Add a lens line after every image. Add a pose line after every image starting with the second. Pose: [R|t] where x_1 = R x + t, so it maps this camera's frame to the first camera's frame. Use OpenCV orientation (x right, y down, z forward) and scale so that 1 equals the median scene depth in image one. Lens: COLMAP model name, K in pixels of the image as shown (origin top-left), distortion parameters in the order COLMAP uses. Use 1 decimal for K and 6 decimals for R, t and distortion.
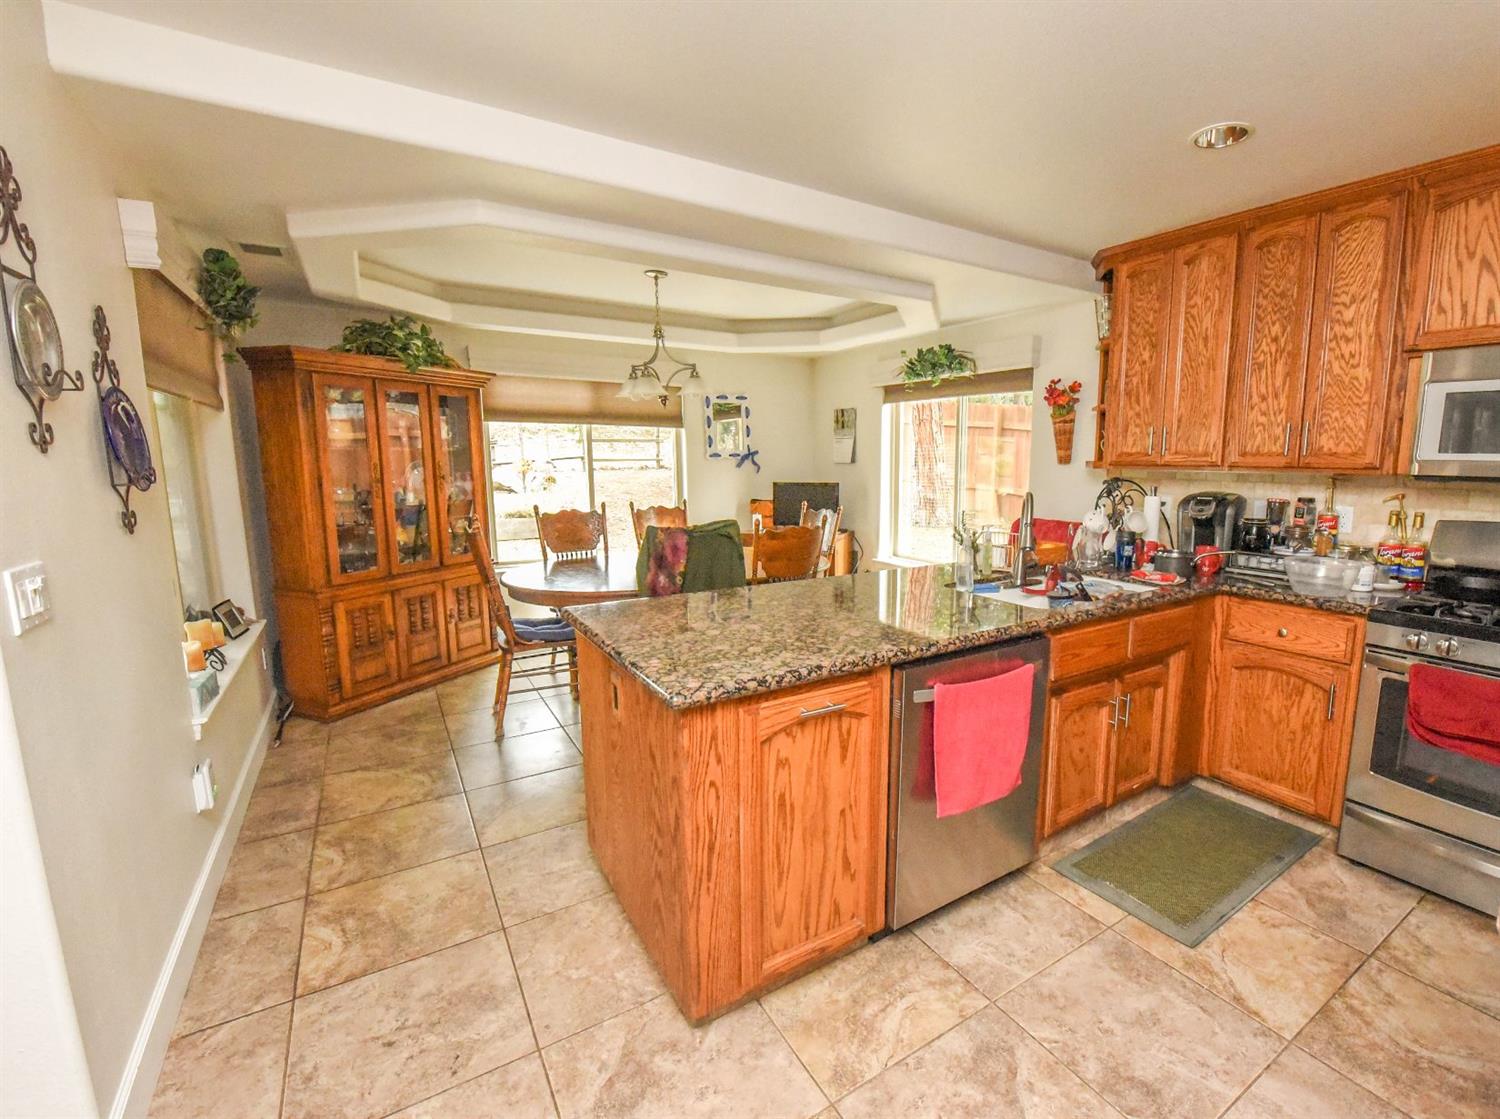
lens RADIAL K [[679.5, 0, 836.4], [0, 679.5, 560.9], [0, 0, 1]] dist [-0.019542, -0.000986]
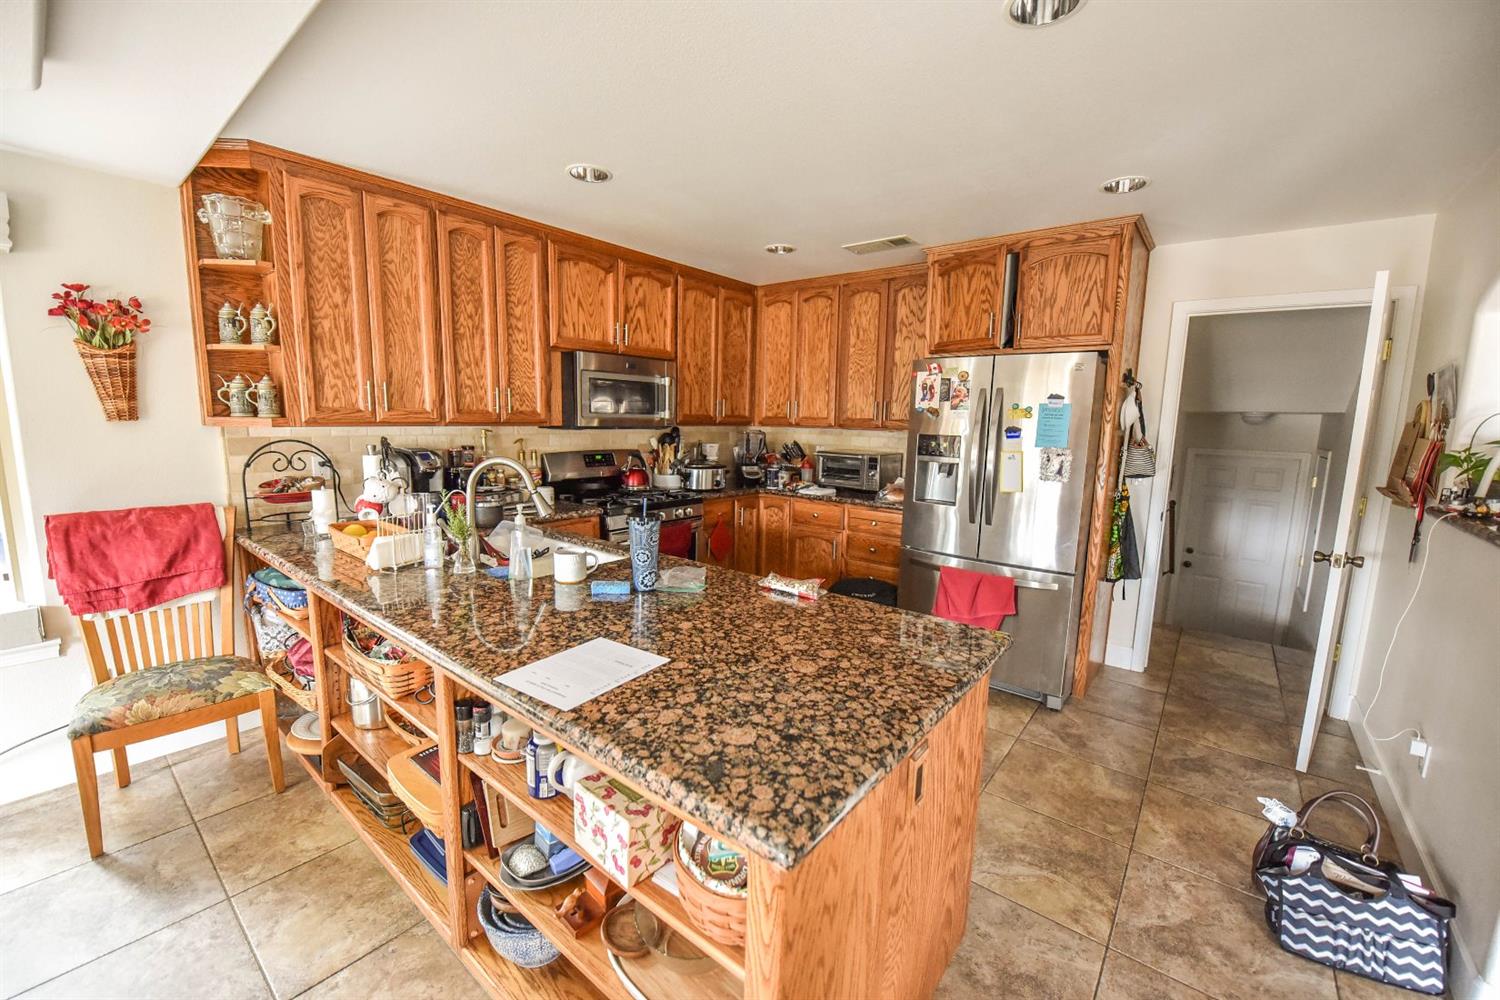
lens RADIAL K [[595.8, 0, 747.6], [0, 595.8, 501.6], [0, 0, 1]] dist [-0.017790, -0.002136]
pose [[-0.292857, -0.147102, 0.944773, -0.546455], [0.122581, 0.974165, 0.189676, -0.146682], [-0.948266, 0.171359, -0.267259, 0.869030]]
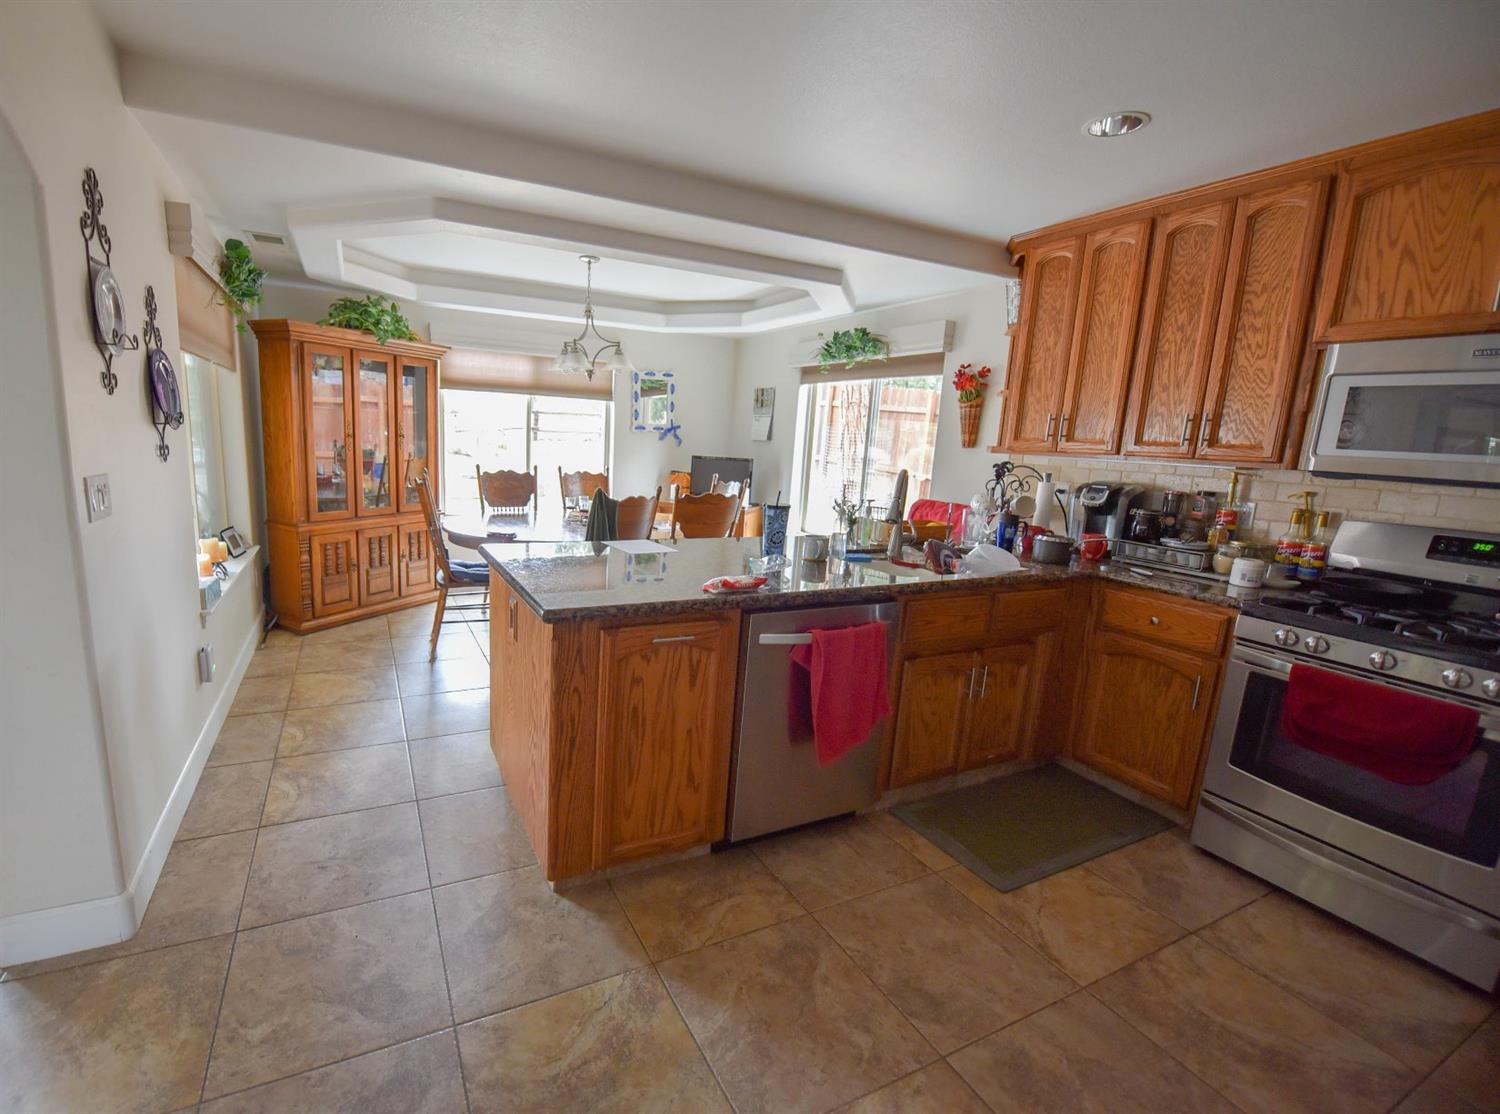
lens RADIAL K [[659.5, 0, 660.9], [0, 659.5, 559.2], [0, 0, 1]] dist [-0.021538, -0.001174]
pose [[0.984393, 0.071701, -0.160715, 0.077738], [-0.066561, 0.997091, 0.037146, 0.024286], [0.162911, -0.025869, 0.986302, -0.071896]]
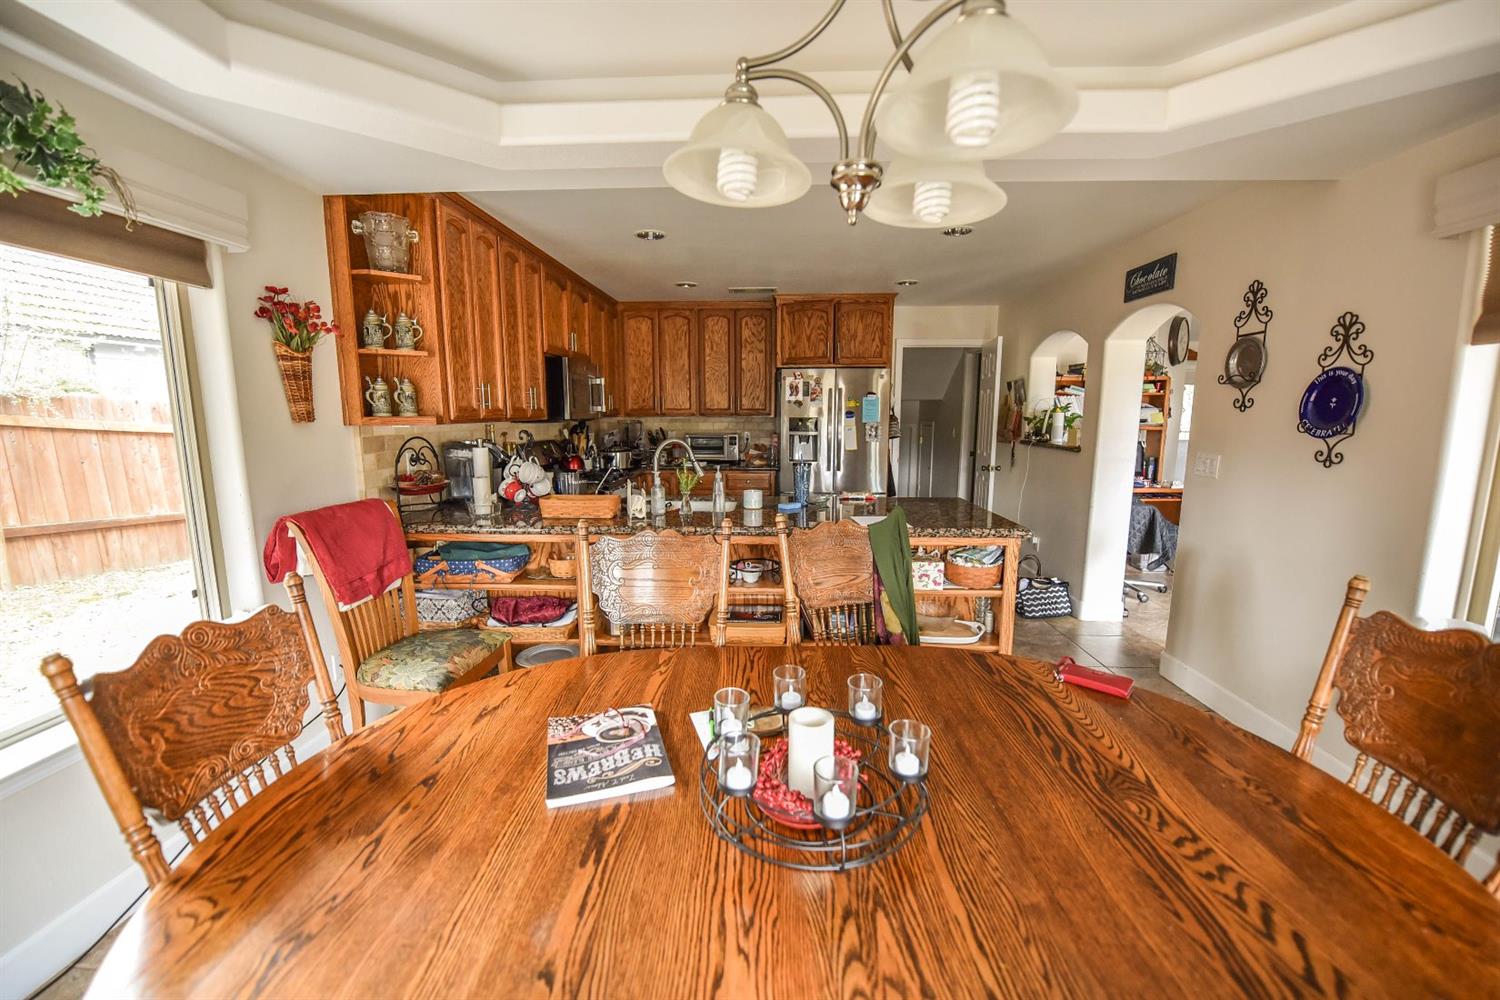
lens RADIAL K [[595.8, 0, 747.6], [0, 595.8, 501.6], [0, 0, 1]] dist [-0.017790, -0.002136]
pose [[-0.797892, -0.094291, 0.595380, -0.517103], [0.088883, 0.958491, 0.270914, -0.272229], [-0.596211, 0.269079, -0.756392, 1.745612]]
